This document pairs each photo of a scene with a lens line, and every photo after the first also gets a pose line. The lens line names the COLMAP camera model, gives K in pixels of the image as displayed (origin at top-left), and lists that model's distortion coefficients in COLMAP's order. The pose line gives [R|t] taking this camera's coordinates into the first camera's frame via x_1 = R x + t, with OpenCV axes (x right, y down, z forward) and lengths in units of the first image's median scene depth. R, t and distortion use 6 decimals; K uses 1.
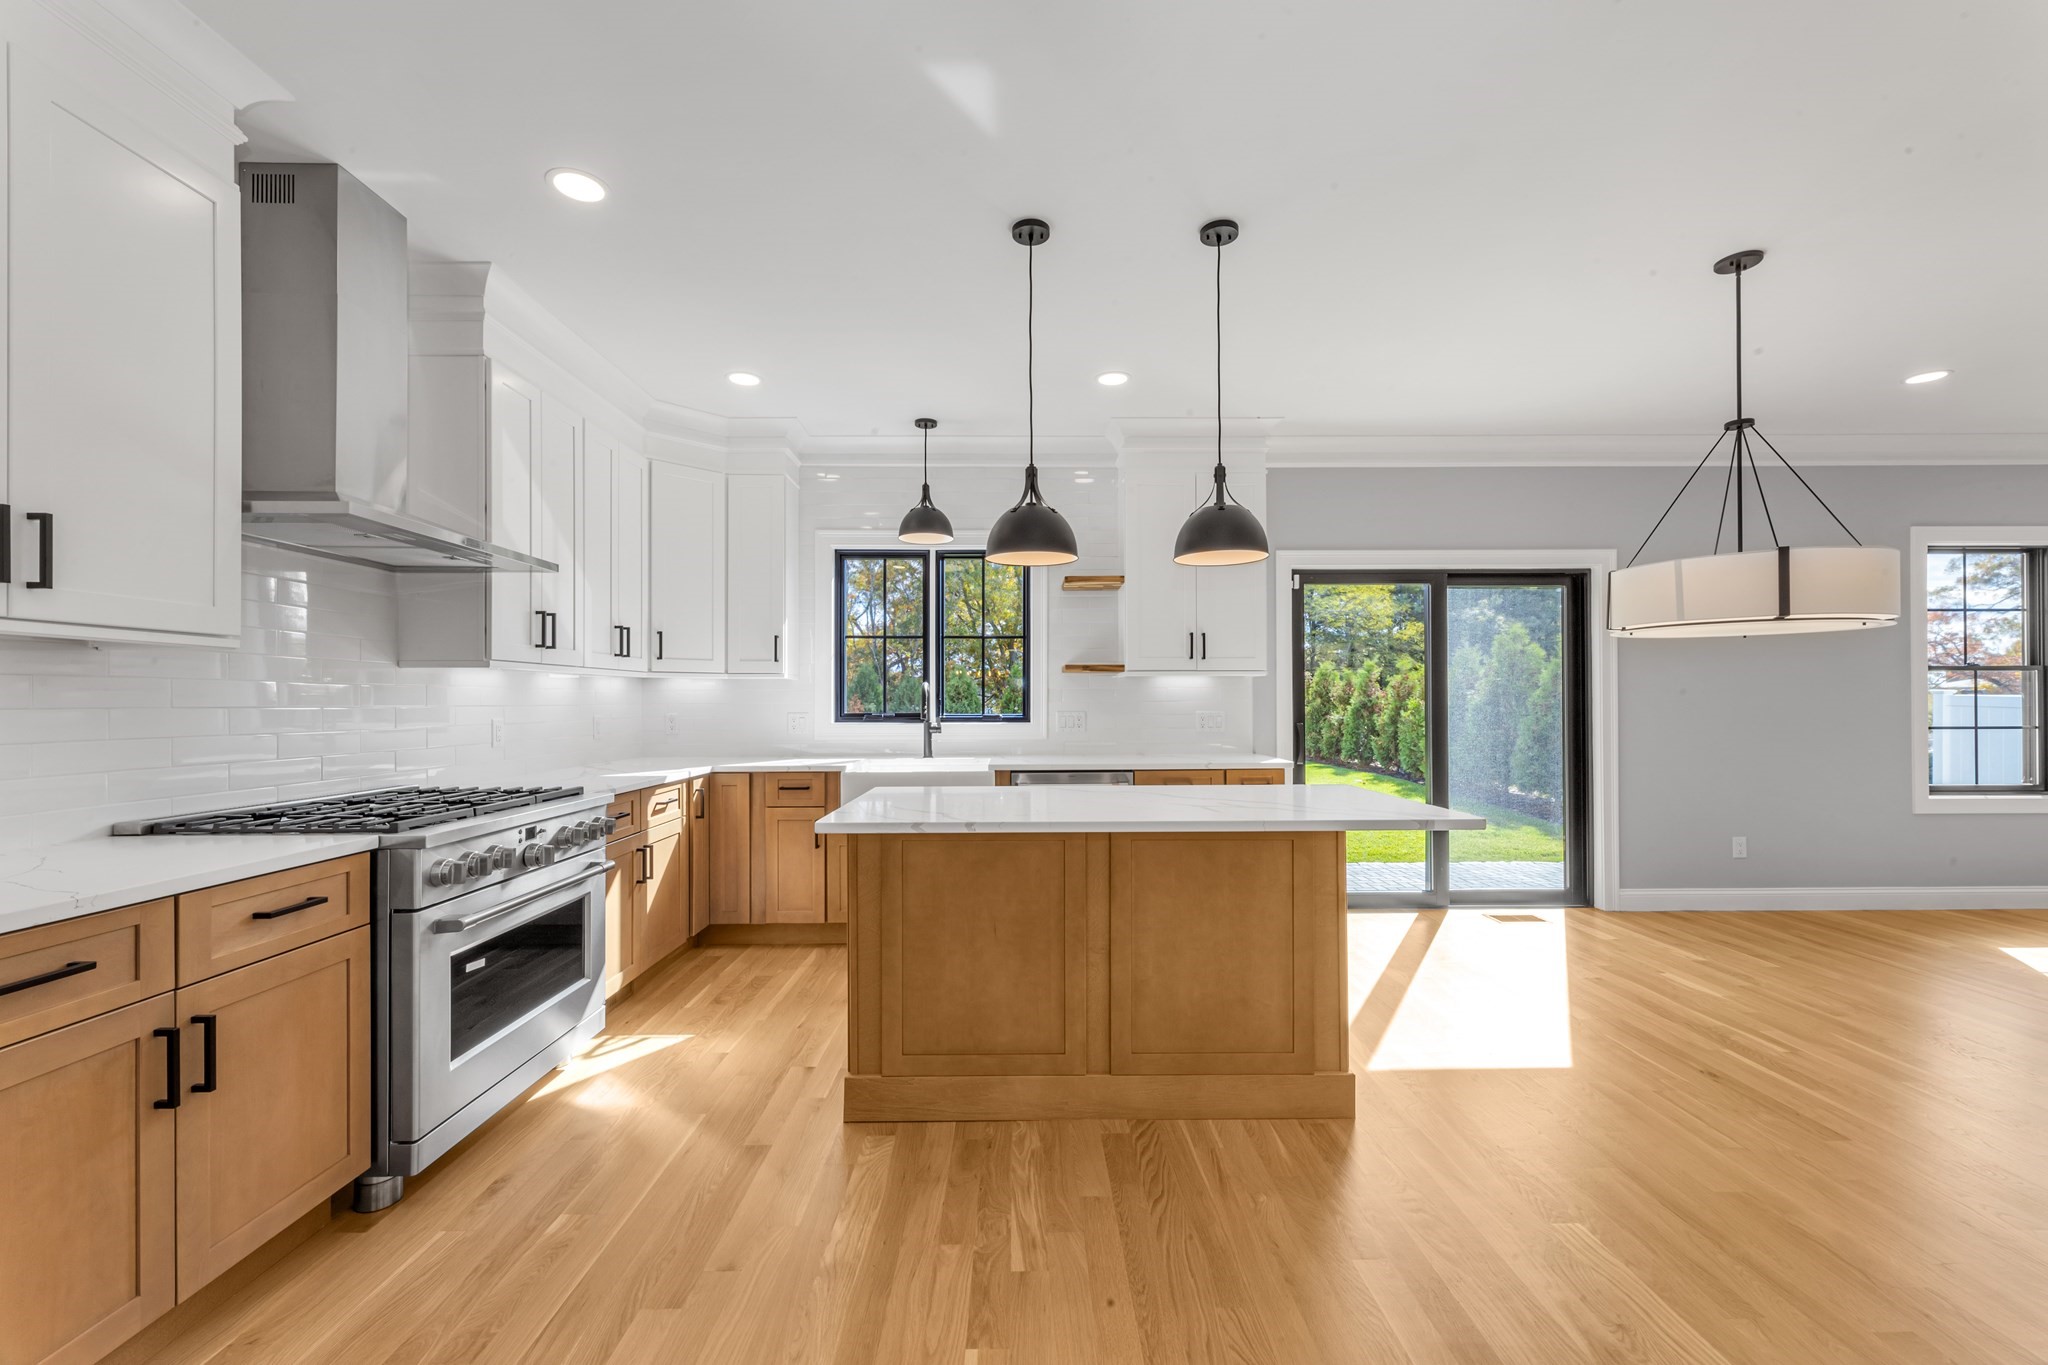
lens RADIAL K [[805.0, 0, 896.6], [0, 805.0, 692.9], [0, 0, 1]] dist [-0.000641, -0.000345]
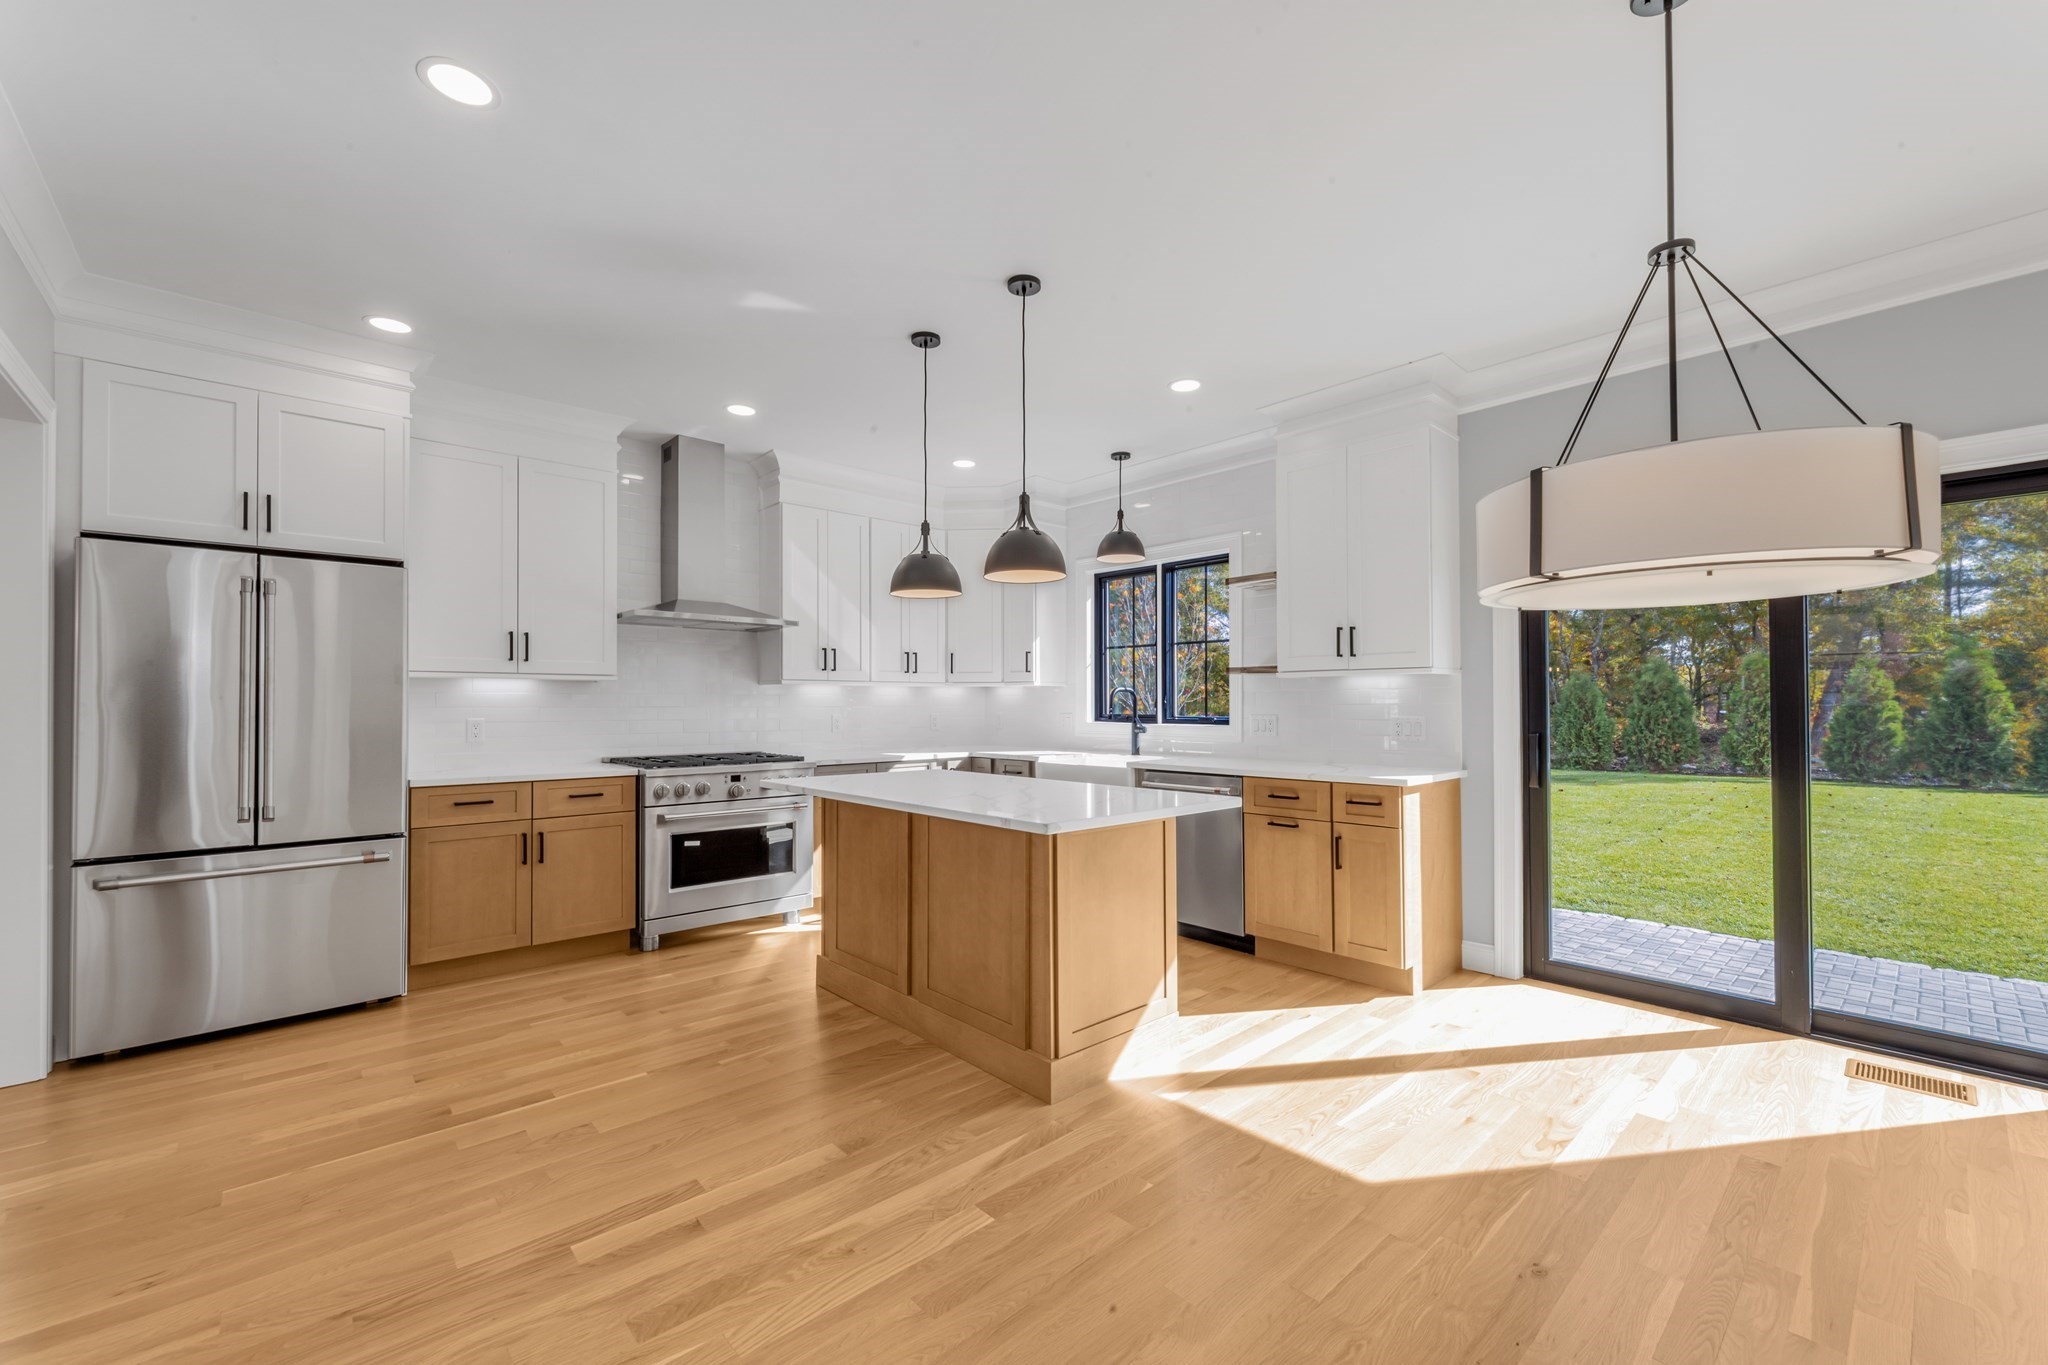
lens RADIAL K [[762.1, 0, 1020.1], [0, 762.1, 694.0], [0, 0, 1]] dist [-0.000533, 0.000117]
pose [[0.702477, -0.007965, -0.711662, 1.152275], [0.007000, 0.999966, -0.004282, -0.000729], [0.711672, -0.001973, 0.702509, 0.255491]]
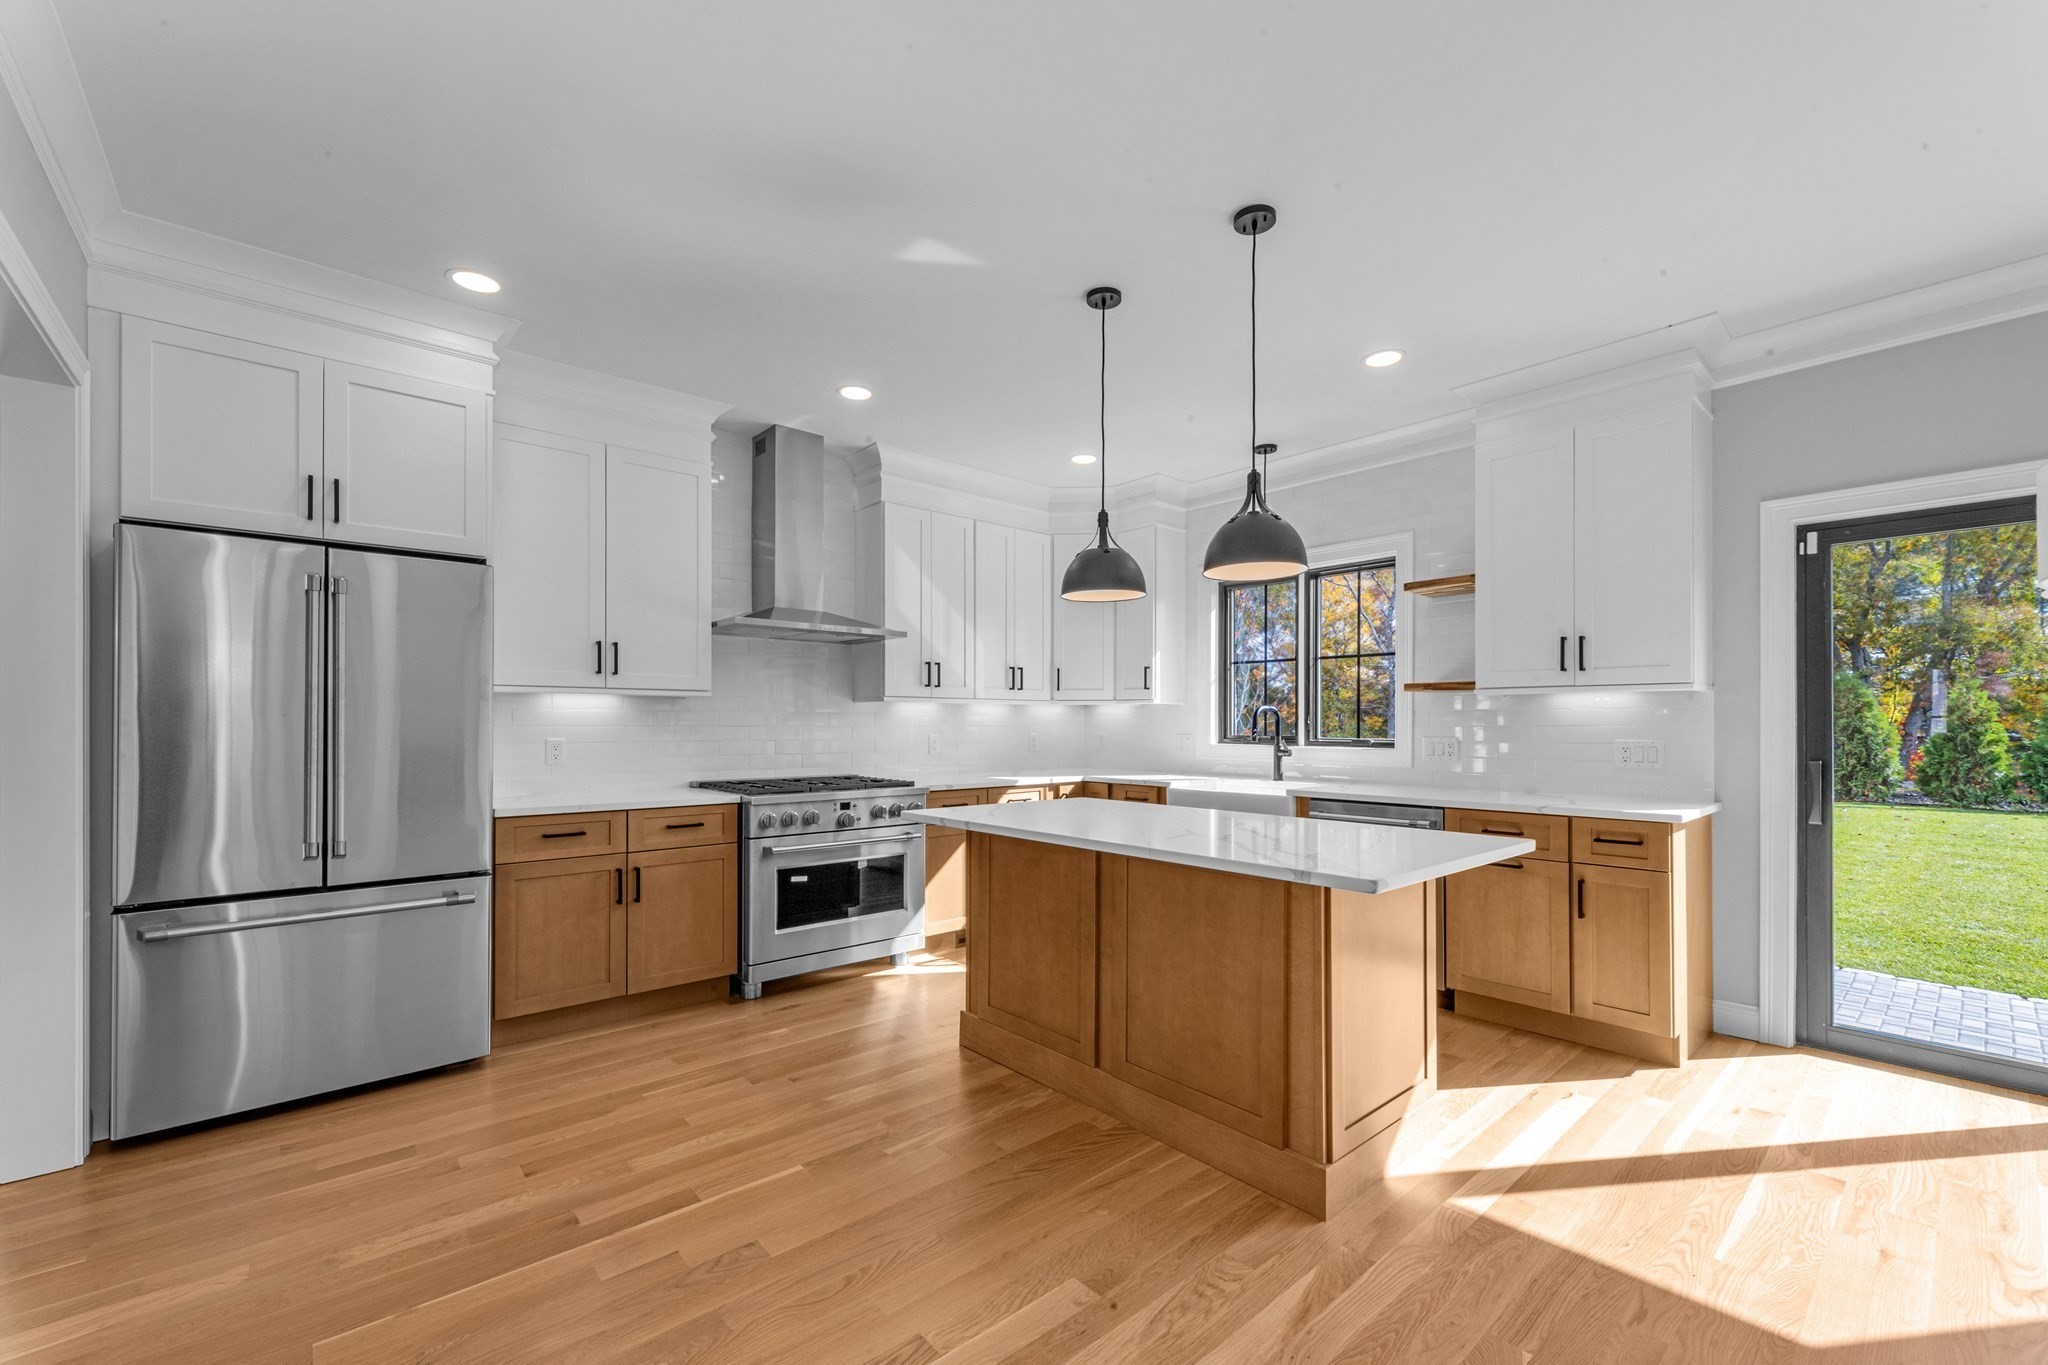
lens RADIAL K [[756.7, 0, 1033.5], [0, 756.7, 717.8], [0, 0, 1]] dist [0.000342, -0.000025]
pose [[0.700068, -0.001433, -0.714074, 0.851793], [0.003972, 0.999990, 0.001888, -0.001989], [0.714065, -0.004158, 0.700067, 0.209944]]
